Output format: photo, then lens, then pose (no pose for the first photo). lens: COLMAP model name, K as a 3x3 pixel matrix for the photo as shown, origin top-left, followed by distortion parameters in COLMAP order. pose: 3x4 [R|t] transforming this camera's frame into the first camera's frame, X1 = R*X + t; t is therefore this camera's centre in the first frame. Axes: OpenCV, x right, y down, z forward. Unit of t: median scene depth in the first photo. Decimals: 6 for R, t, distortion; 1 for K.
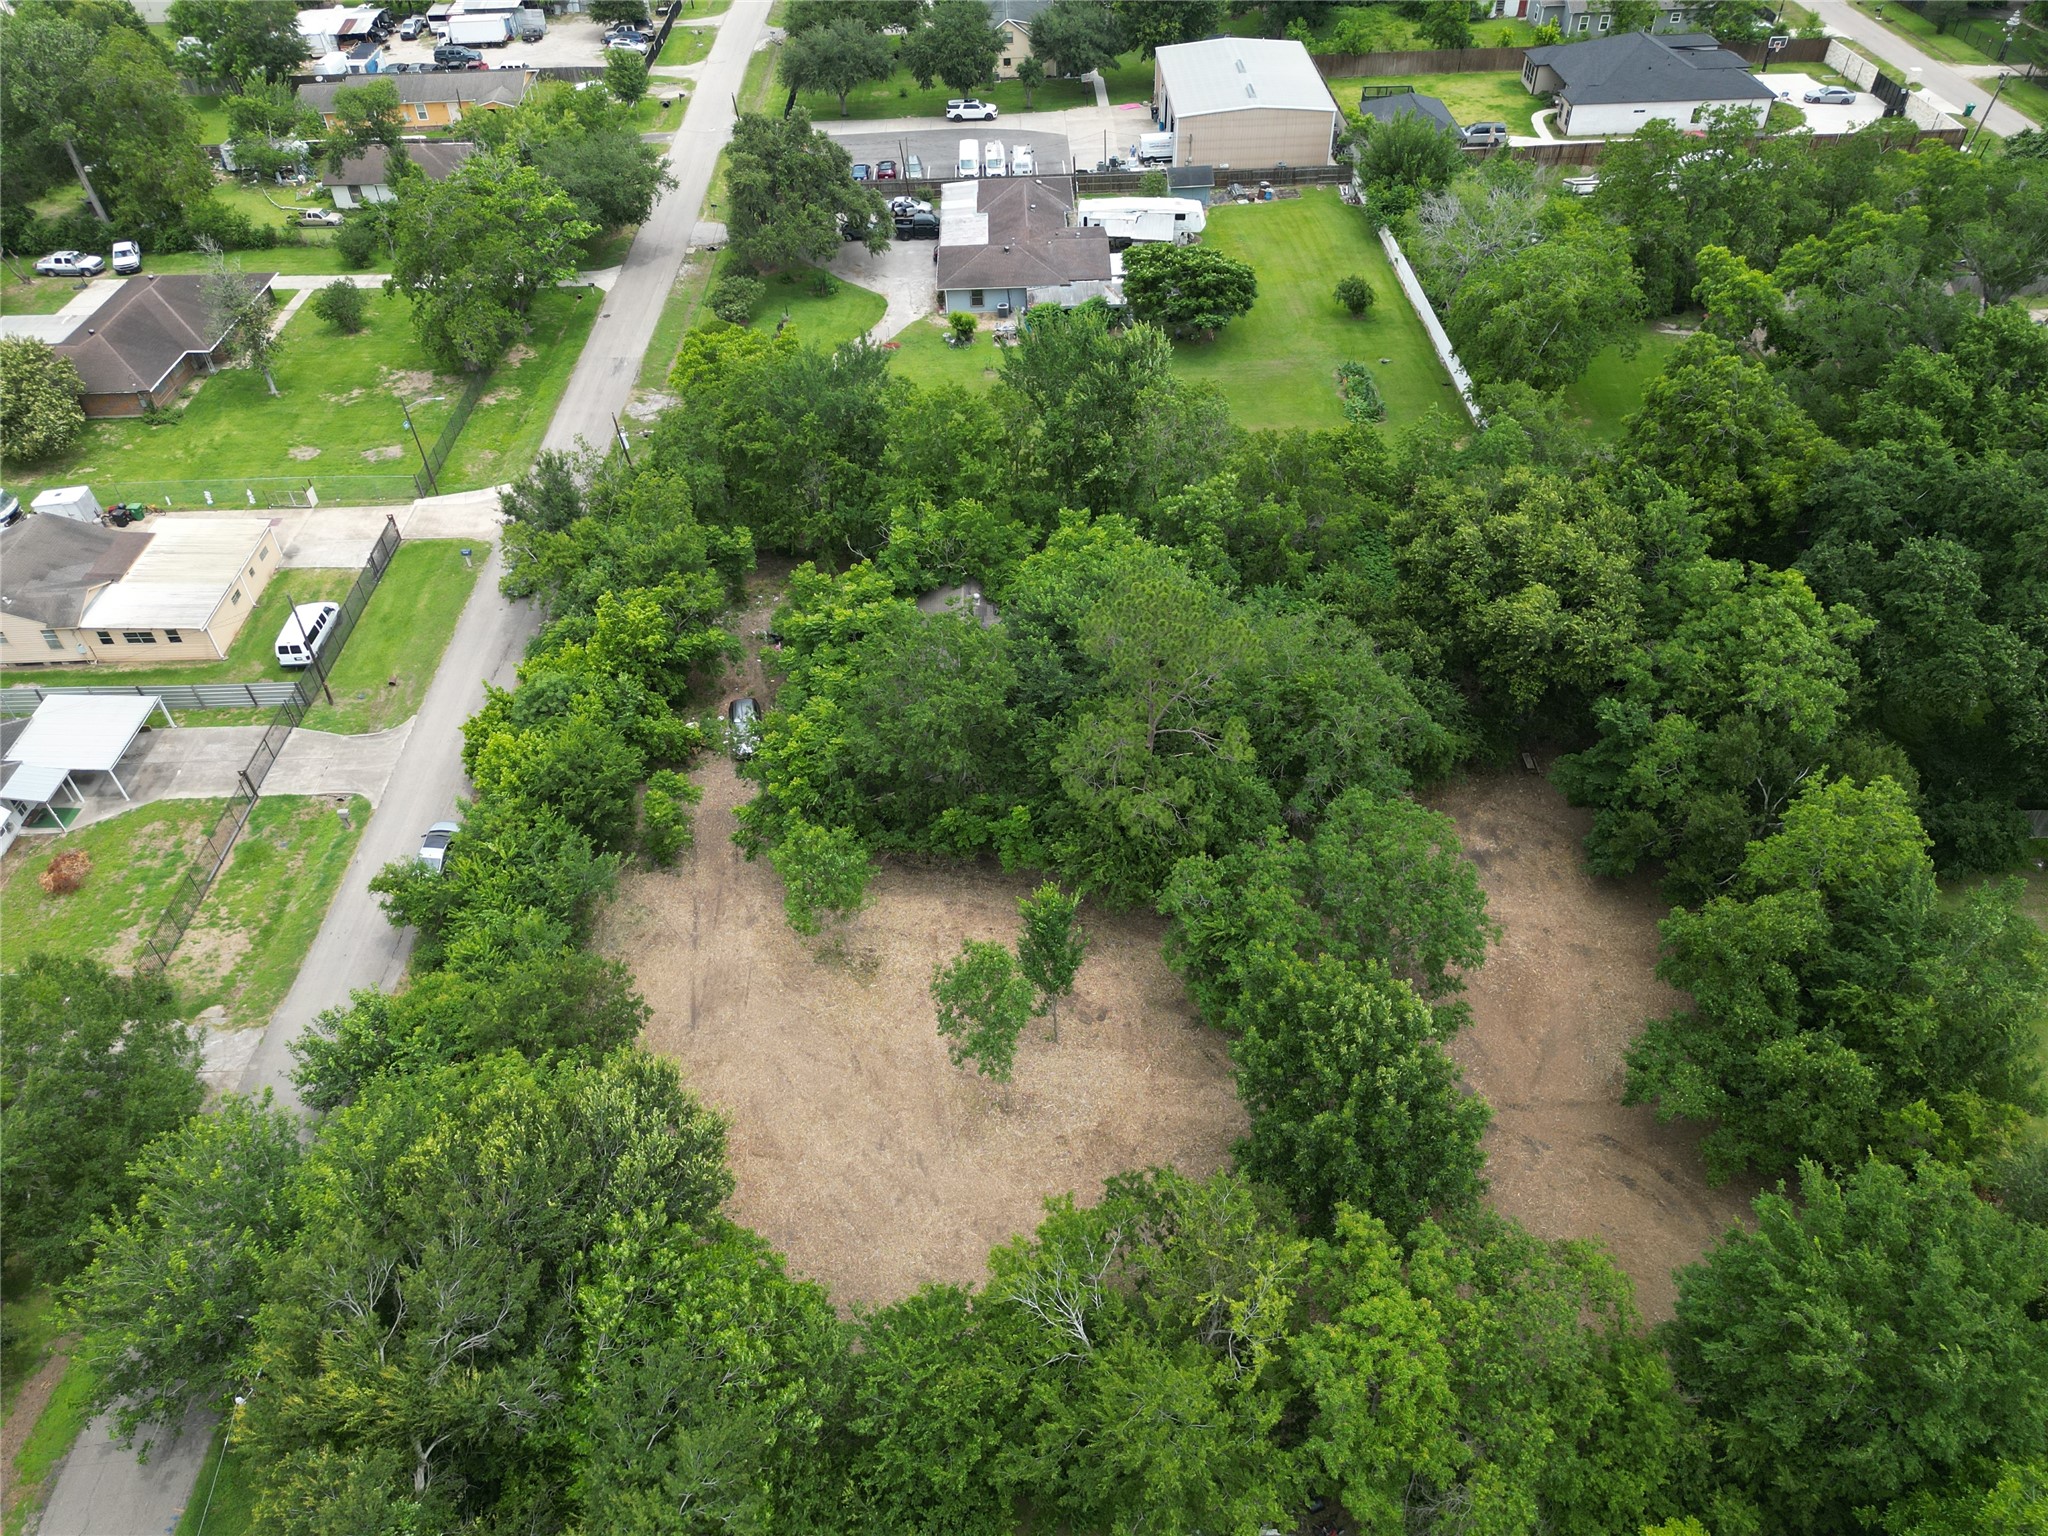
lens RADIAL K [[1455.8, 0, 1024.0], [0, 1455.8, 768.0], [0, 0, 1]] dist [0.028344, -0.008429]
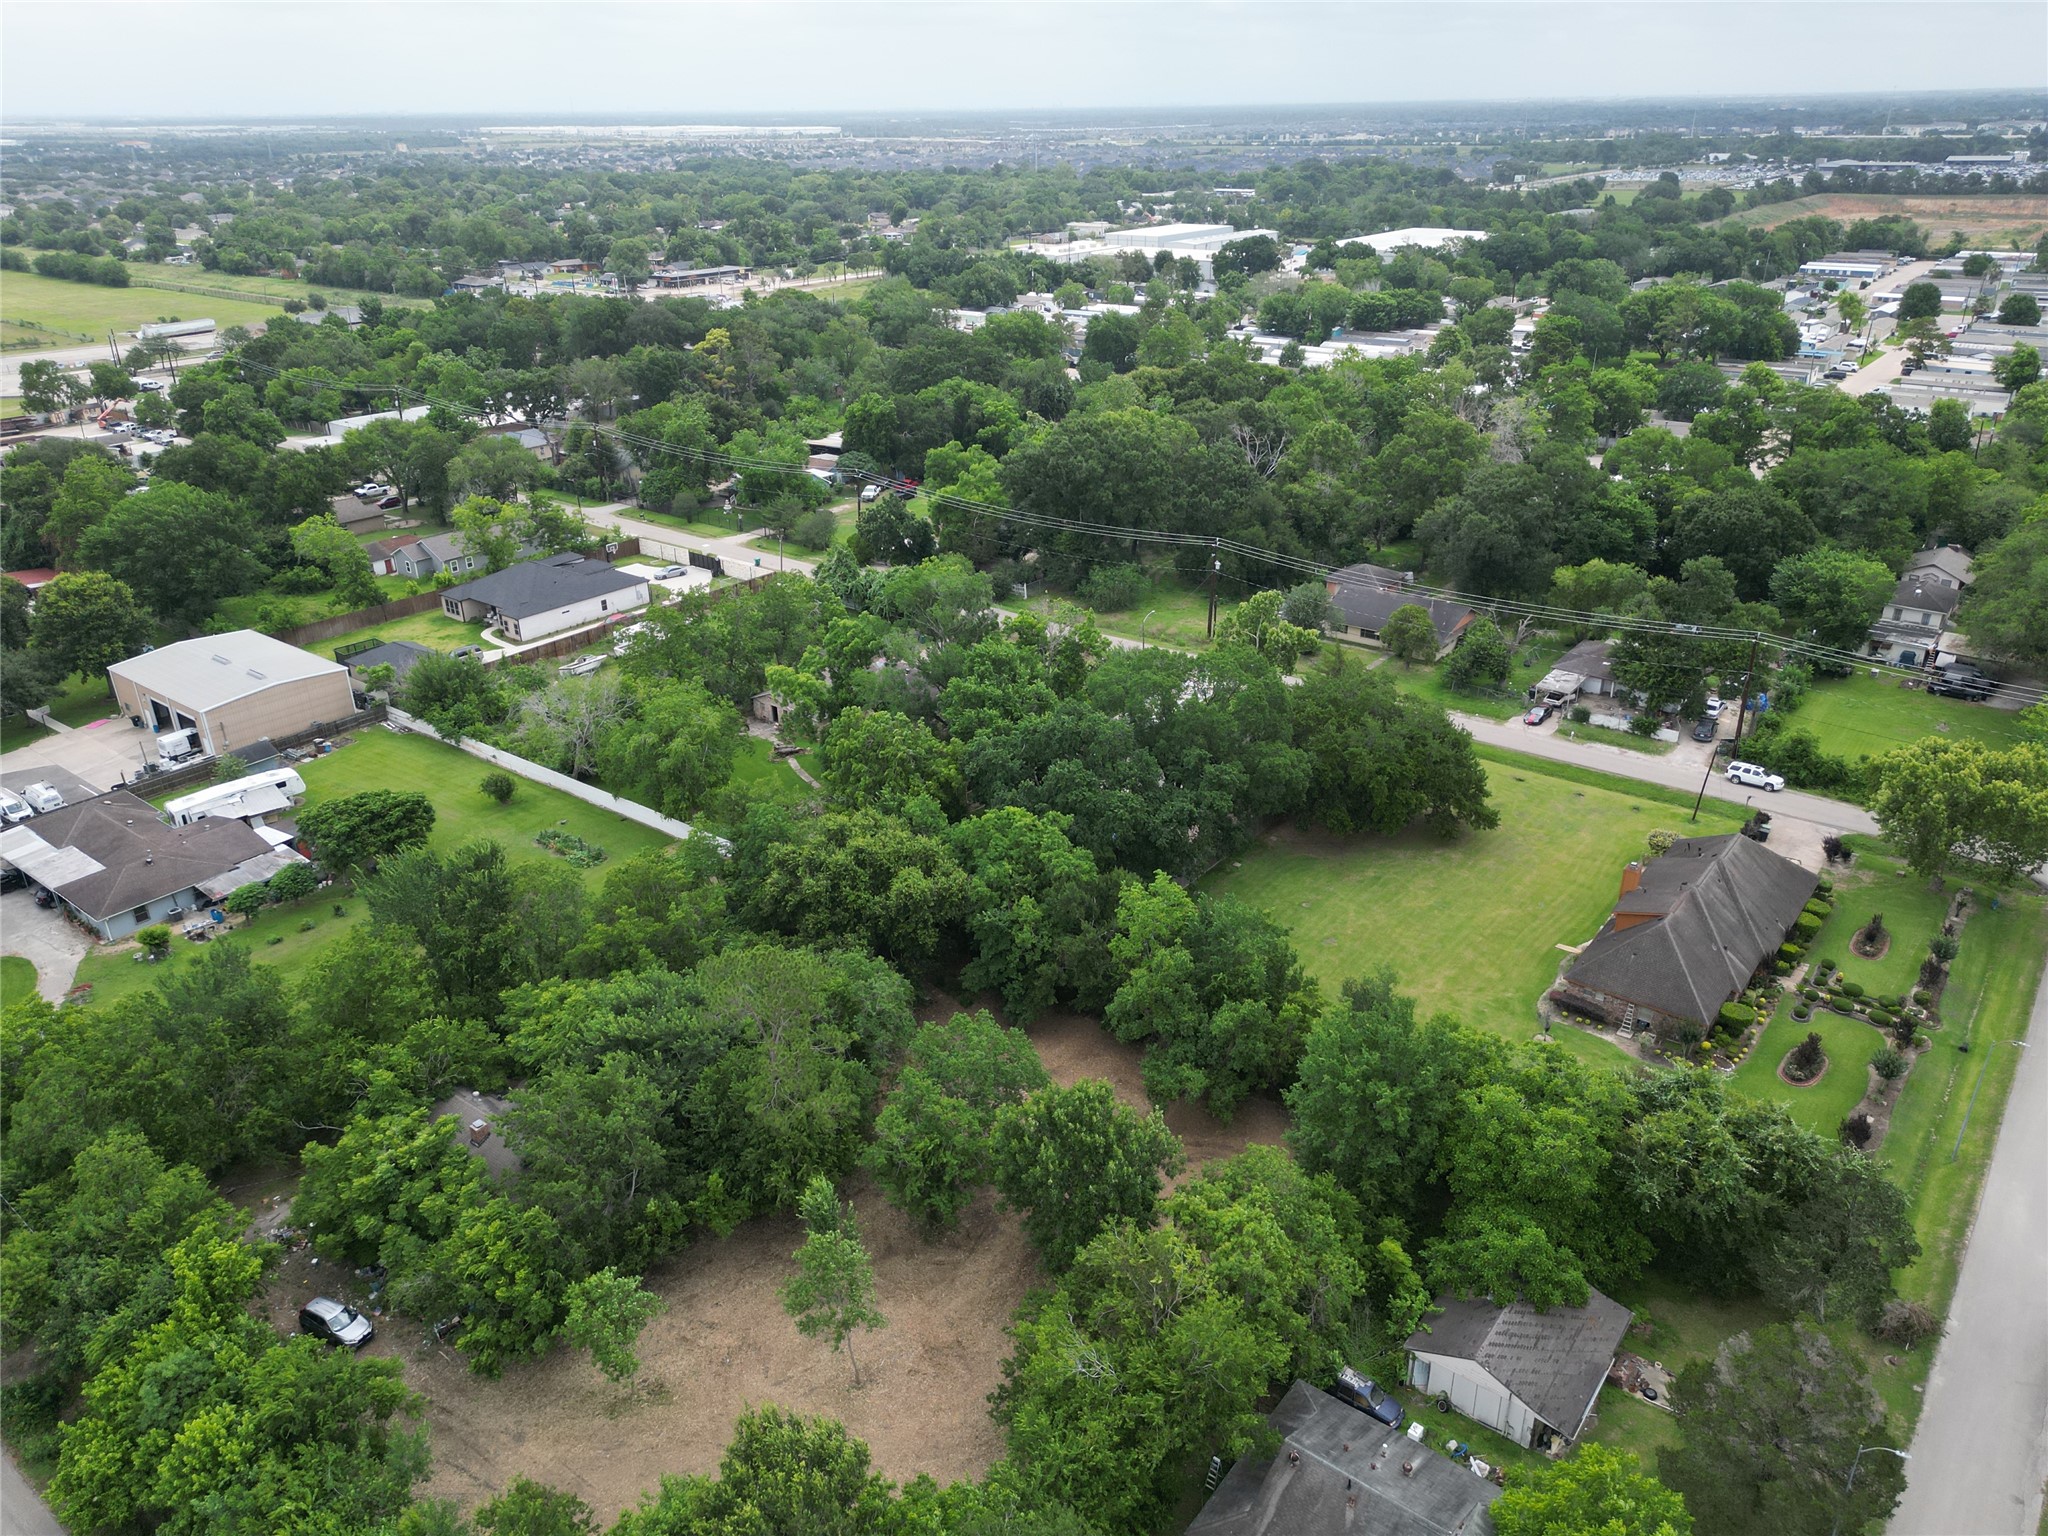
lens RADIAL K [[1455.8, 0, 1024.0], [0, 1455.8, 768.0], [0, 0, 1]] dist [0.028344, -0.008429]
pose [[0.625023, -0.305639, 0.718284, -0.292006], [0.517856, 0.850871, -0.088562, -0.010087], [-0.584099, 0.427321, 0.690091, -0.057146]]
